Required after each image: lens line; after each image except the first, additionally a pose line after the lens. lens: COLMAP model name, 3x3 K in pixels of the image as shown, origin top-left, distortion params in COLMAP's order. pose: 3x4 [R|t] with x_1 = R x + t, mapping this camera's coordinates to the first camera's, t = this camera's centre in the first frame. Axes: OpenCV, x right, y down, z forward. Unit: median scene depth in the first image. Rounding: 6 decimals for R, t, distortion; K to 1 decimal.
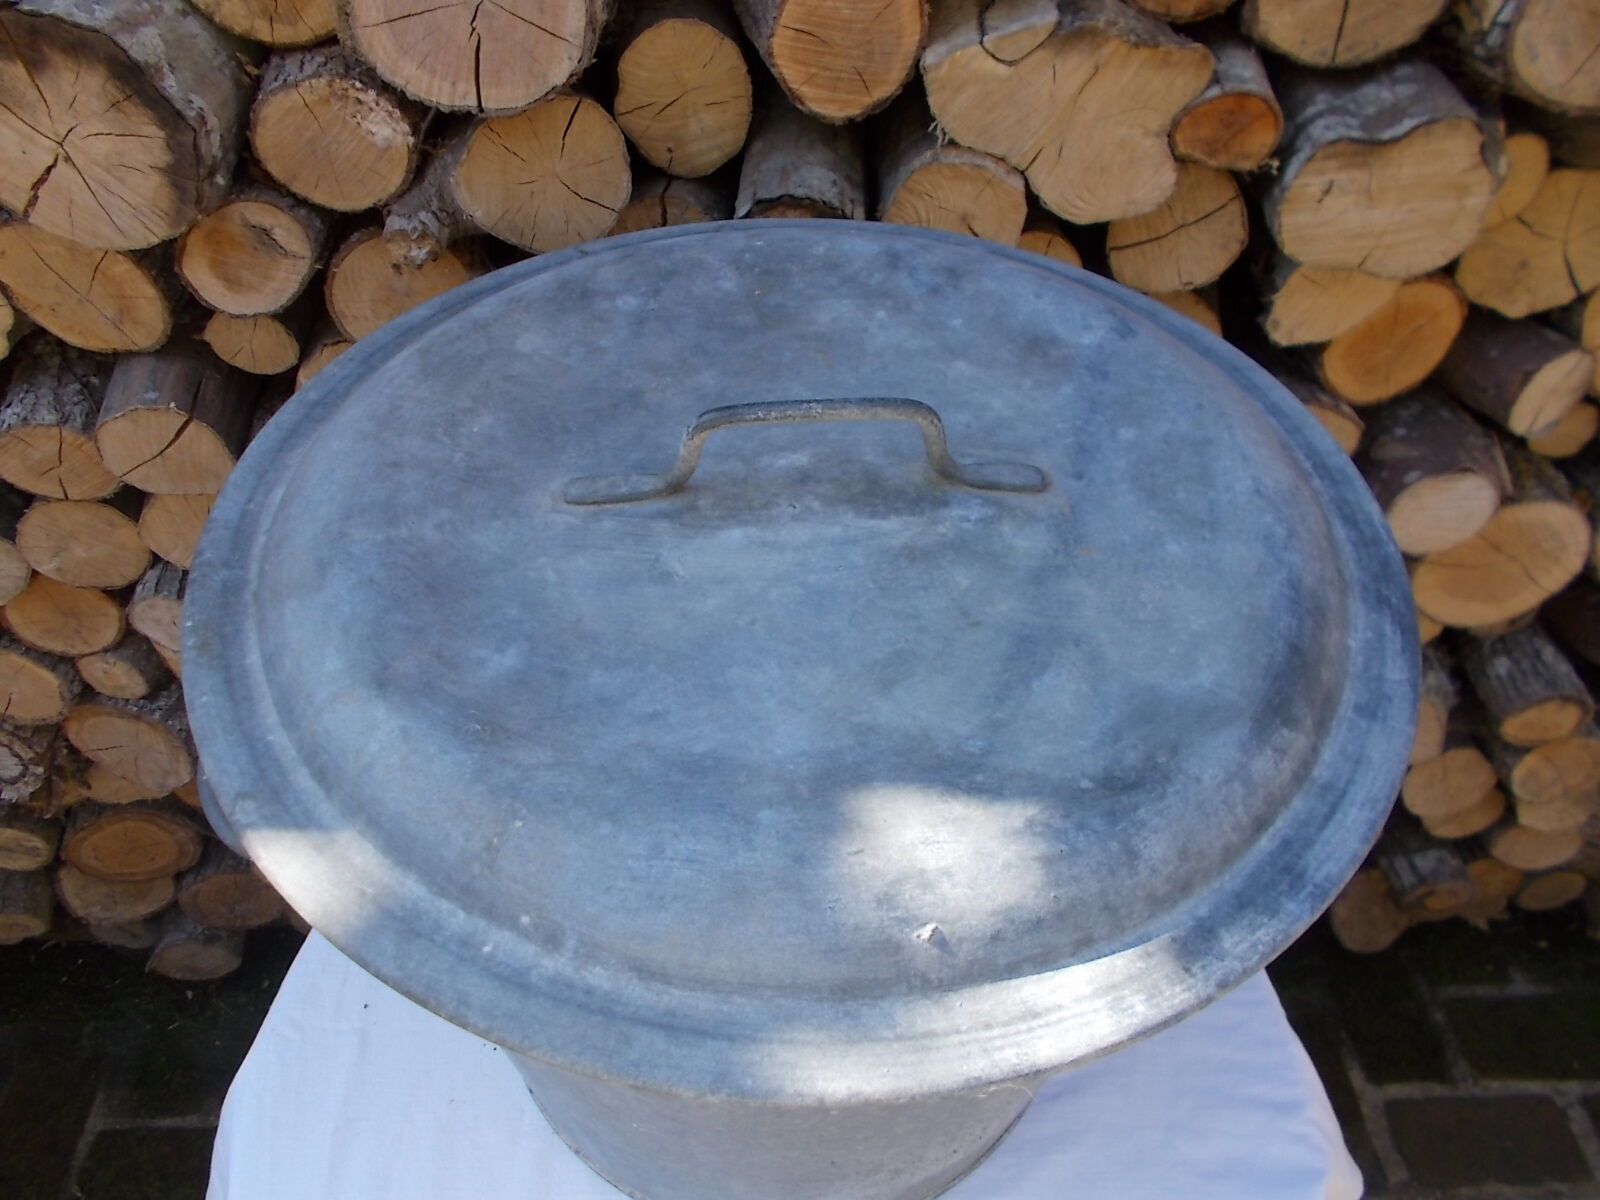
lens RADIAL K [[1205.5, 0, 781.8], [0, 1205.5, 598.2], [0, 0, 1]] dist [-0.011312, -0.007531]
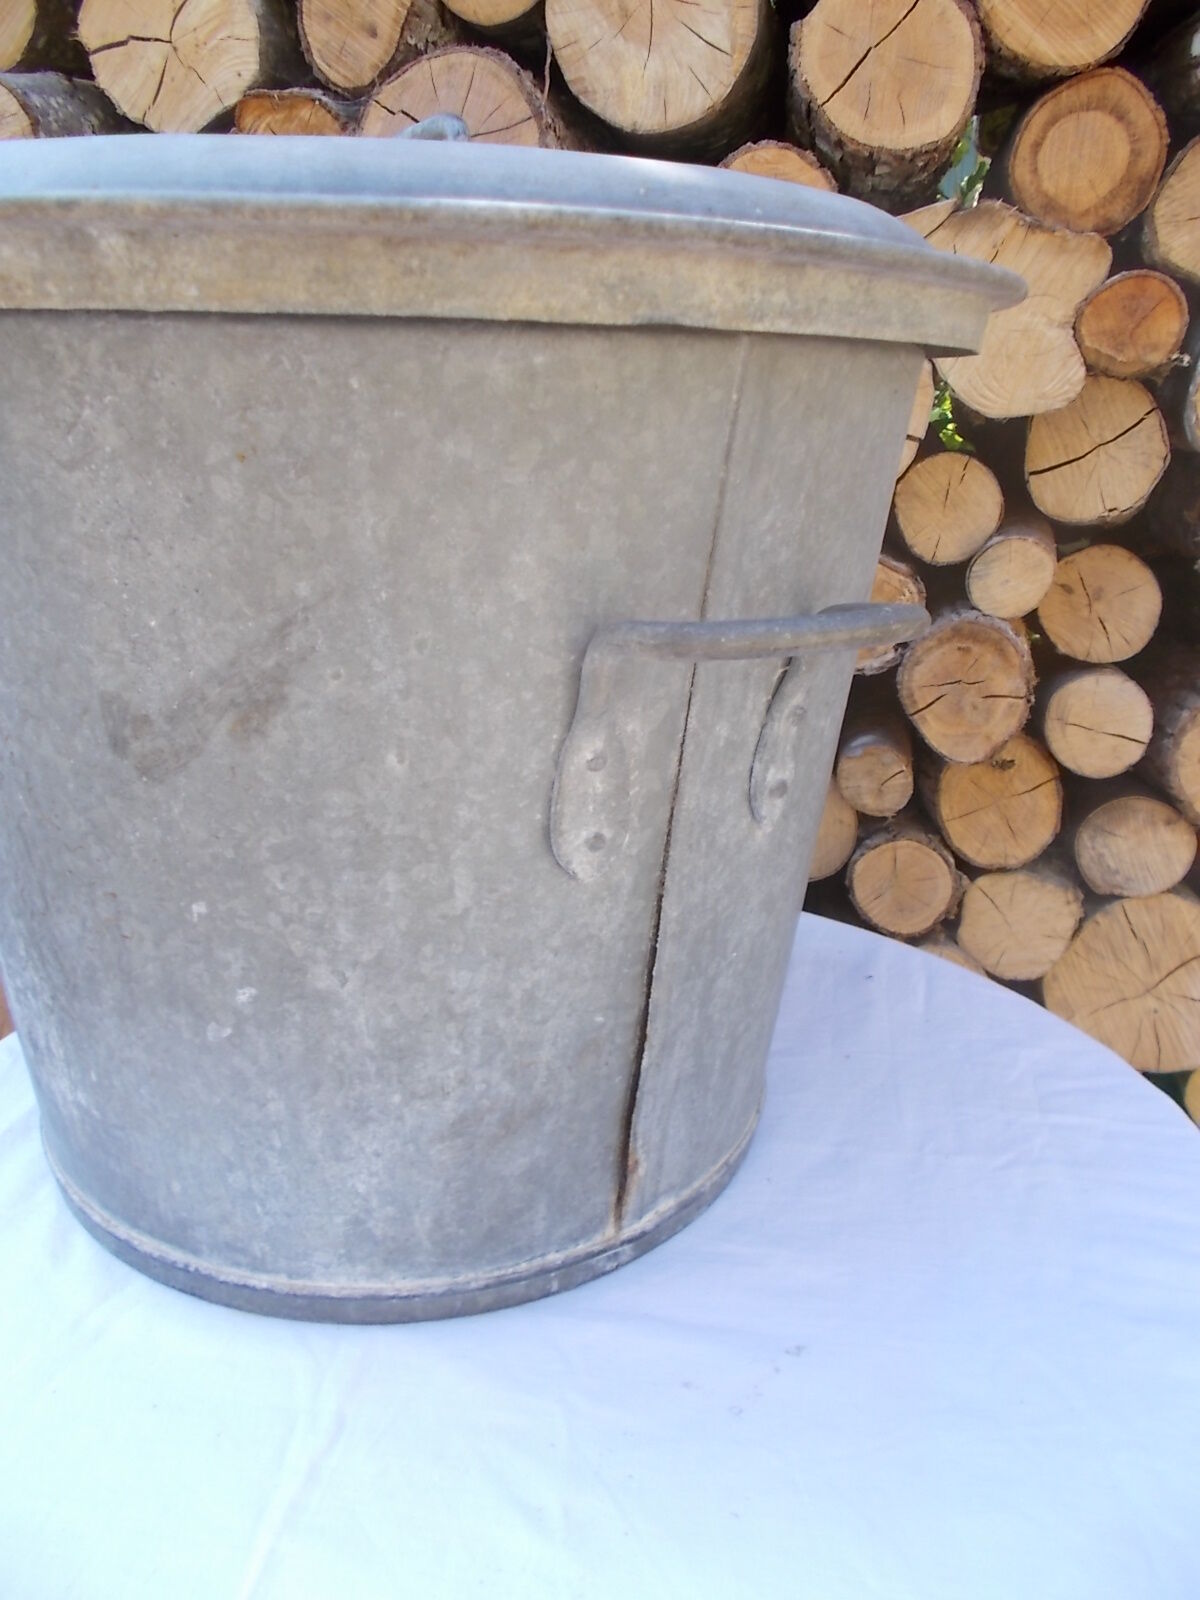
lens RADIAL K [[1203.0, 0, 600.0], [0, 1203.0, 800.0], [0, 0, 1]] dist [-0.000978, -0.009648]
pose [[0.980227, 0.077721, -0.181973, 0.144795], [-0.151669, 0.885748, -0.438687, 0.516576], [0.127087, 0.457613, 0.880022, 0.221933]]
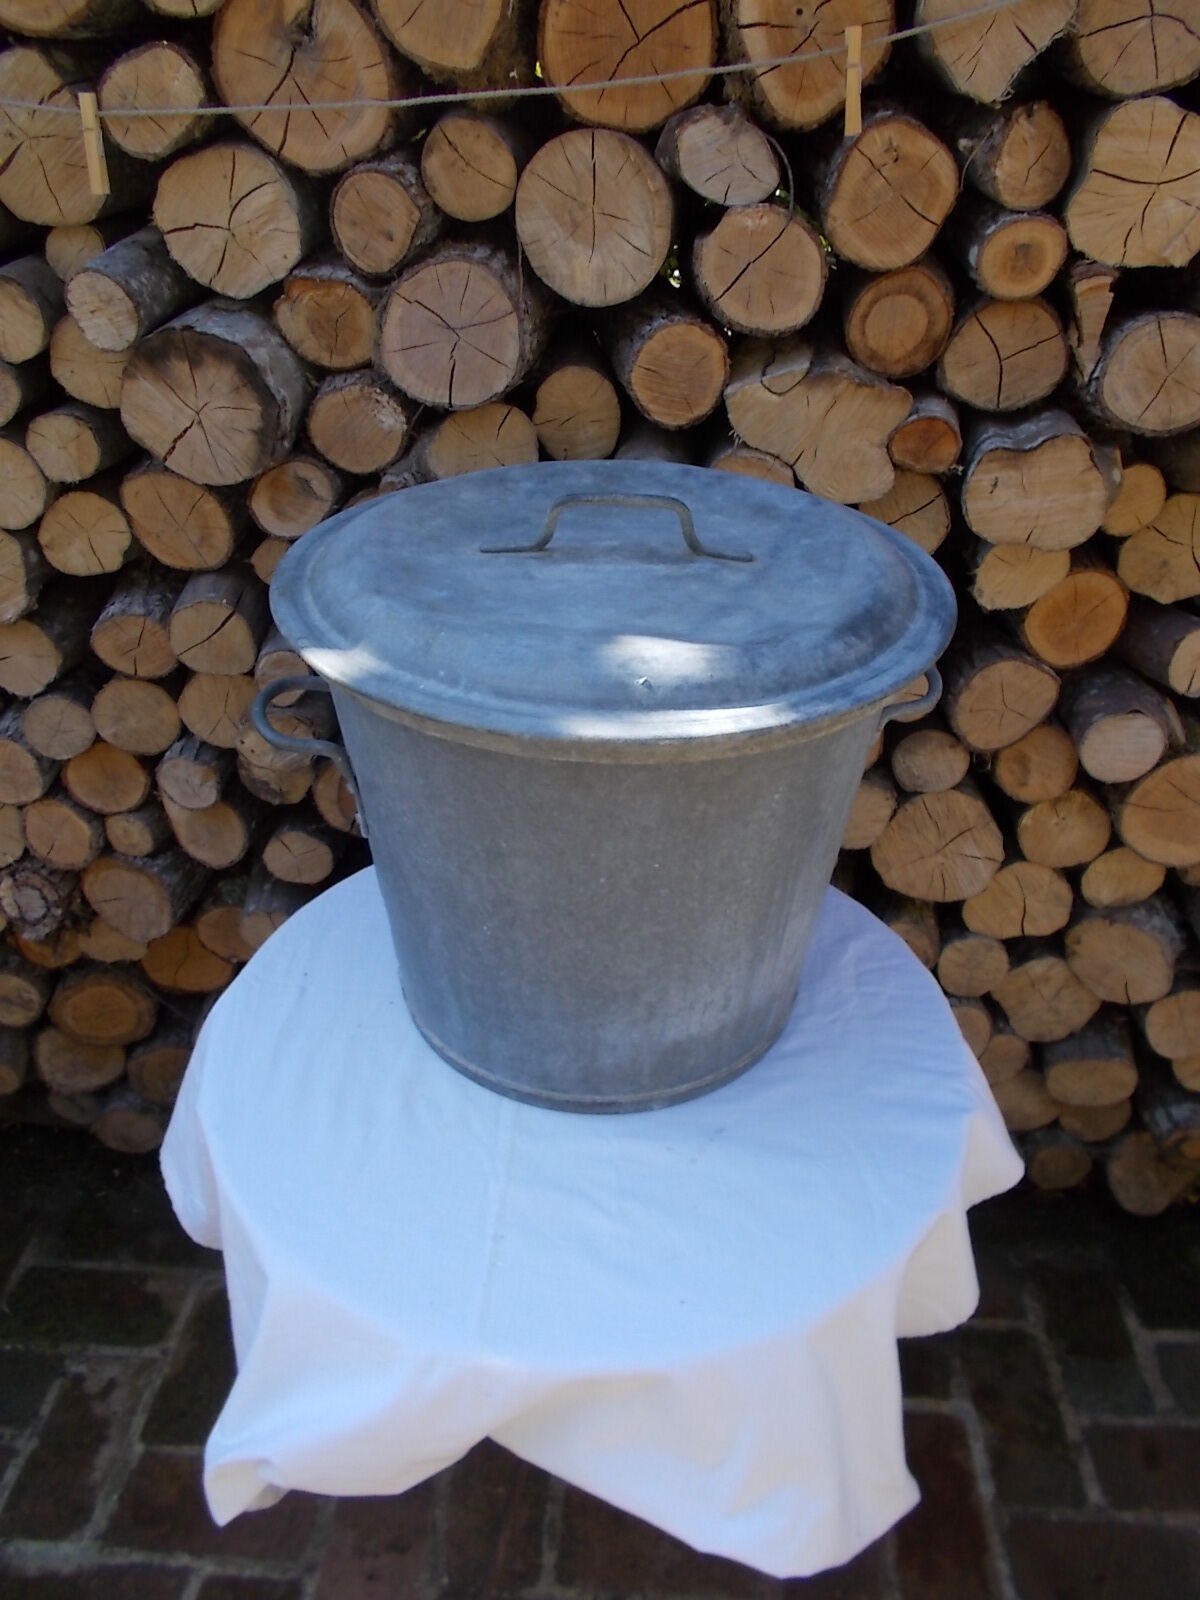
lens RADIAL K [[1203.0, 0, 600.0], [0, 1203.0, 800.0], [0, 0, 1]] dist [-0.000978, -0.009648]
pose [[0.995198, 0.058016, -0.078835, 0.106412], [-0.074852, 0.970064, -0.231026, 0.451234], [0.063072, 0.235817, 0.969748, -0.424123]]
